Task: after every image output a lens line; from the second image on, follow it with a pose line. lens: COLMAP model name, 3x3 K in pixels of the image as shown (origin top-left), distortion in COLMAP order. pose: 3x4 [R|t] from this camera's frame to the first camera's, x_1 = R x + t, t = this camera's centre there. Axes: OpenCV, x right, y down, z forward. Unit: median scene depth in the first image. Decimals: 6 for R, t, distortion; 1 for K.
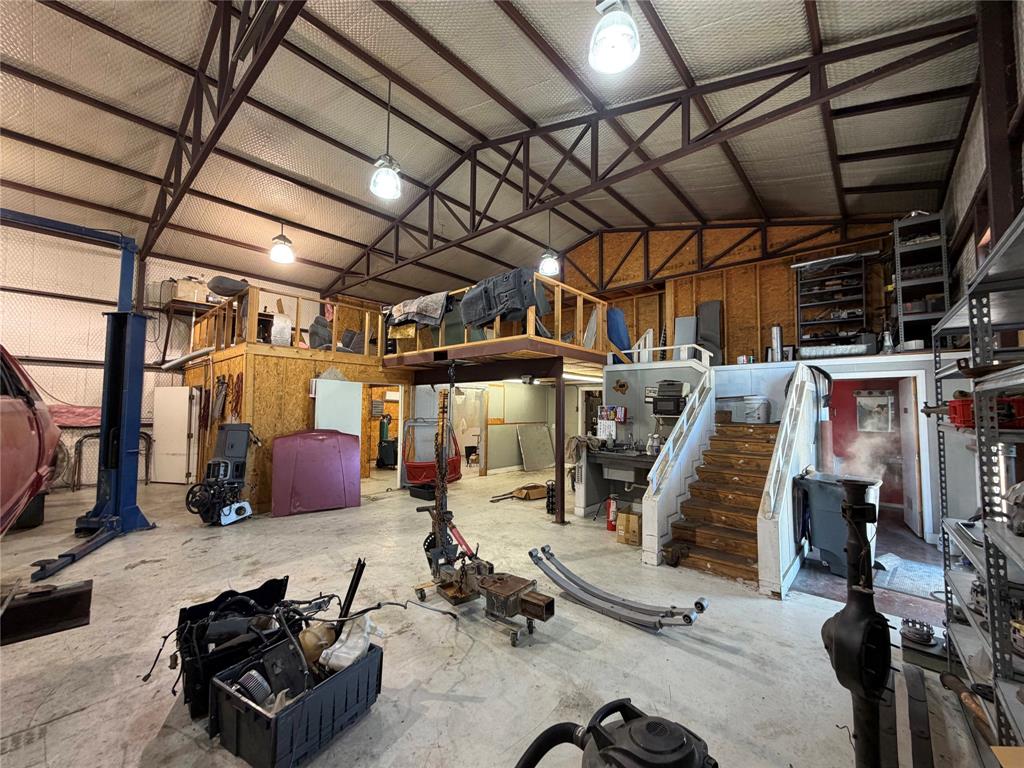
lens RADIAL K [[408.5, 0, 507.9], [0, 408.5, 385.4], [0, 0, 1]] dist [-0.000505, -0.000040]
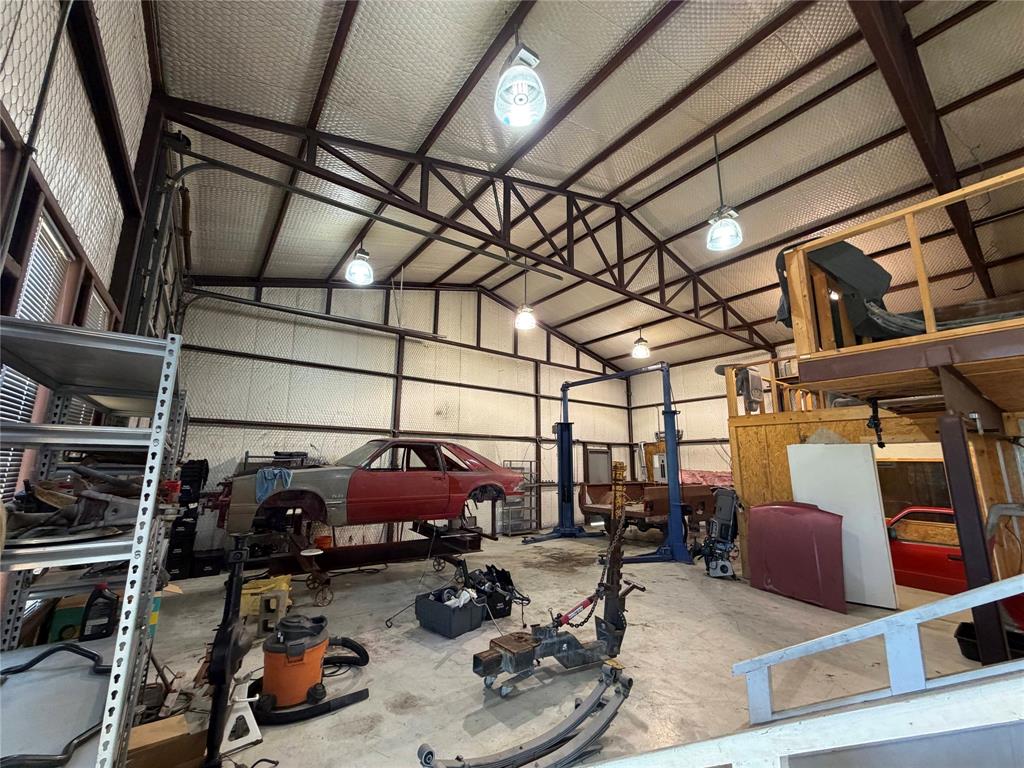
lens RADIAL K [[408.5, 0, 507.9], [0, 408.5, 385.4], [0, 0, 1]] dist [-0.000505, -0.000040]
pose [[-0.201925, -0.194801, -0.959833, 0.567748], [0.045429, 0.977102, -0.207863, 0.016934], [0.978347, -0.085577, -0.188452, 0.590723]]
